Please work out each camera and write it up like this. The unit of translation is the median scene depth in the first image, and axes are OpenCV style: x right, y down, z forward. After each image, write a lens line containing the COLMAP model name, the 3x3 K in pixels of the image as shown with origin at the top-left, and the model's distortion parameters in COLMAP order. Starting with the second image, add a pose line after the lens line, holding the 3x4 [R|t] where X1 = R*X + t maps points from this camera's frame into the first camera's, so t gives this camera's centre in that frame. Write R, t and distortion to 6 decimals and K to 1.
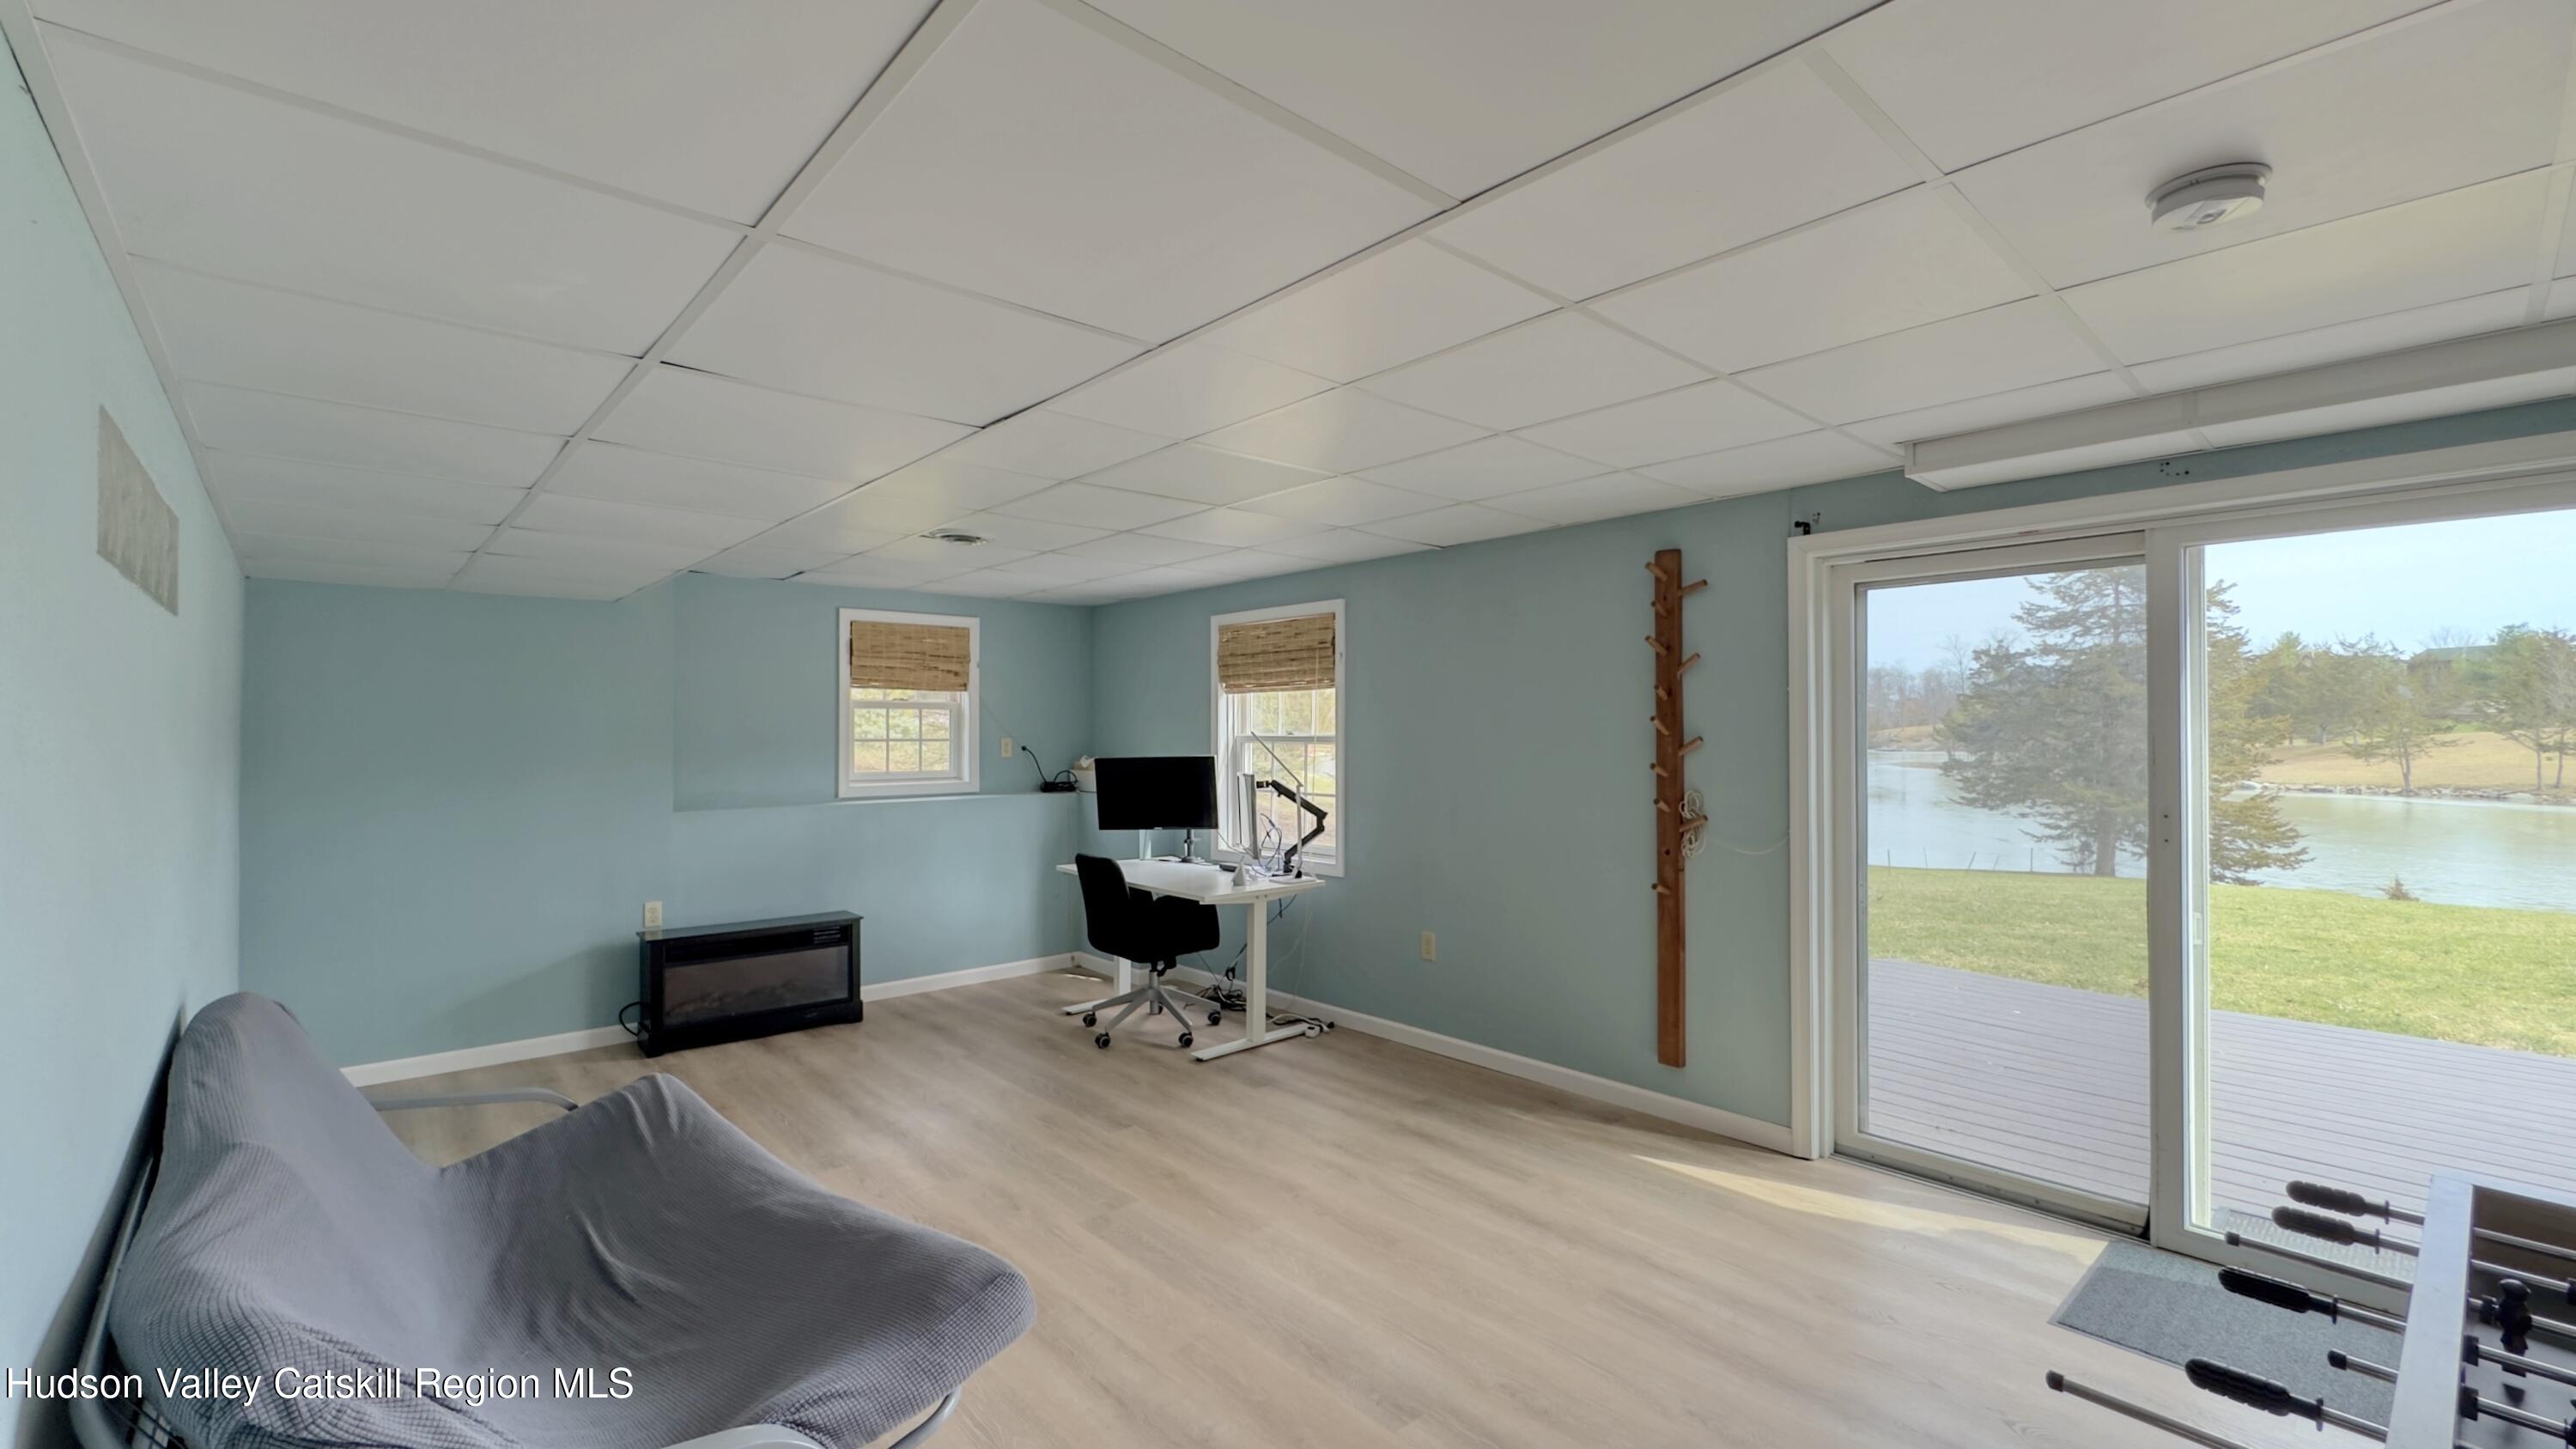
lens RADIAL K [[1074.6, 0, 1295.6], [0, 1074.6, 726.0], [0, 0, 1]] dist [0.000340, 0.000112]
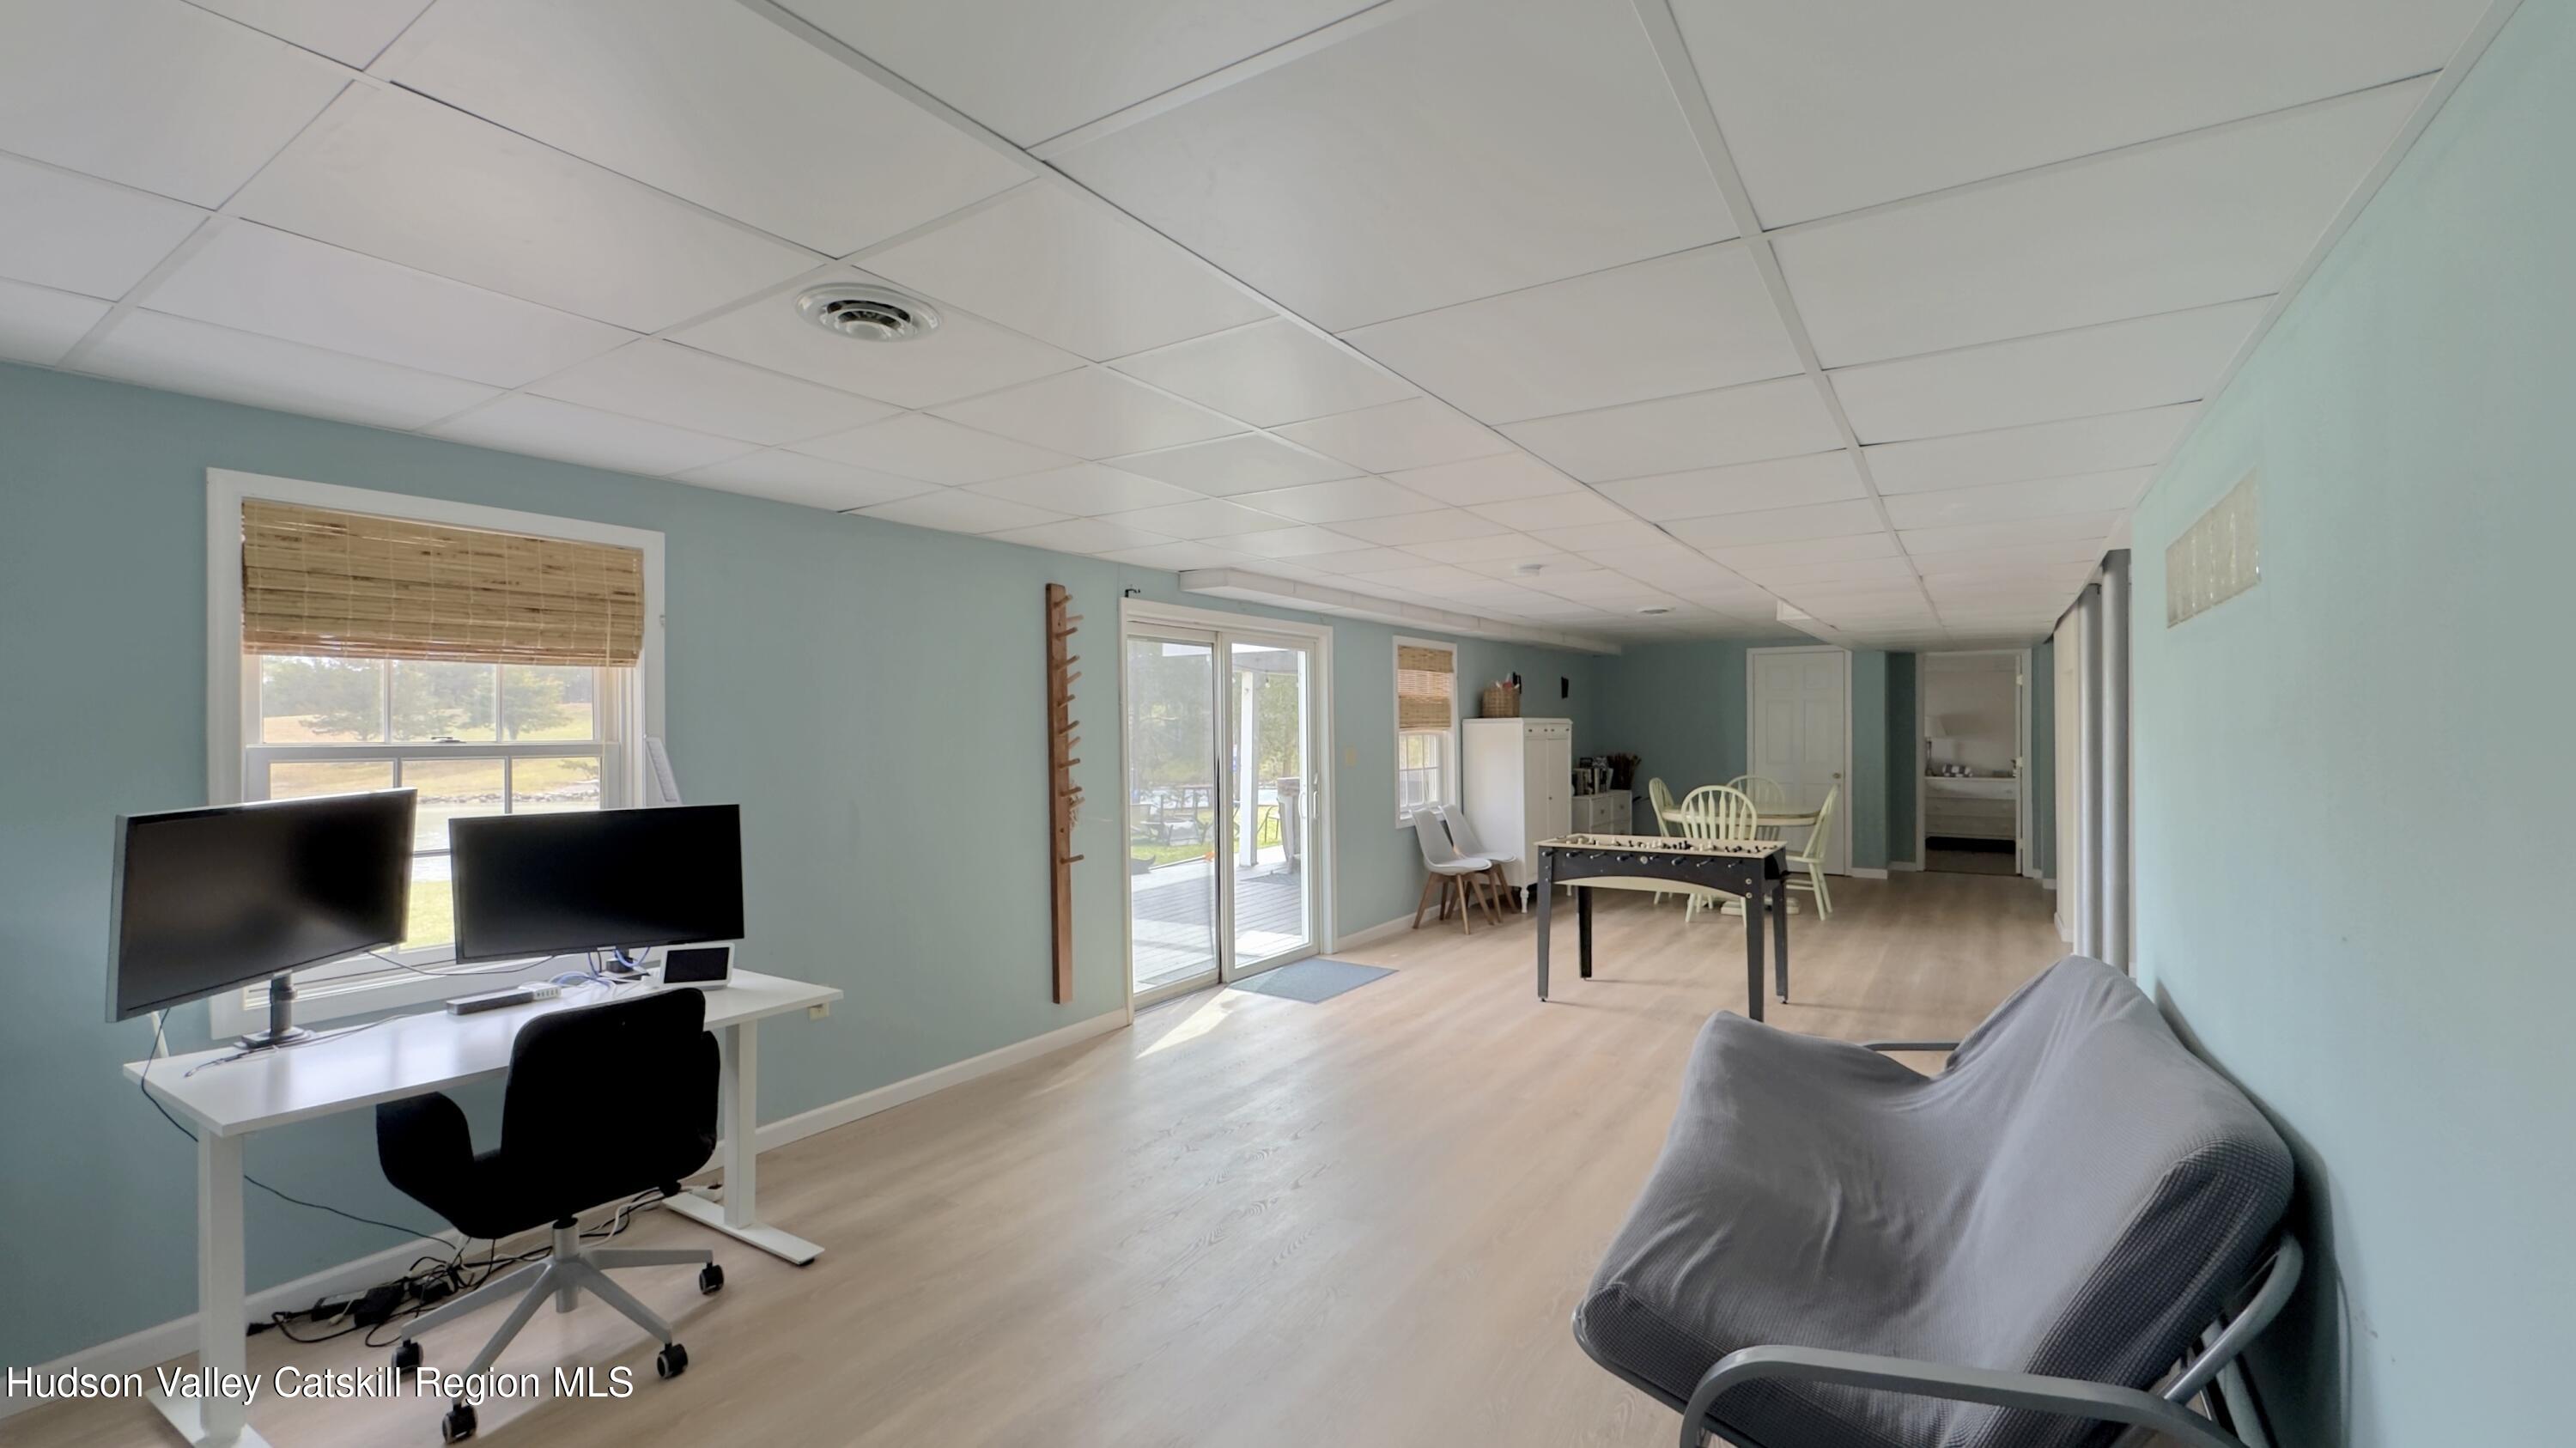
lens RADIAL K [[1074.6, 0, 1287.1], [0, 1074.6, 730.2], [0, 0, 1]] dist [0.000340, 0.000112]
pose [[-0.256325, 0.003162, 0.966585, -0.708479], [0.003946, 0.999990, -0.002225, 0.004898], [-0.966583, 0.003244, -0.256335, 0.828517]]
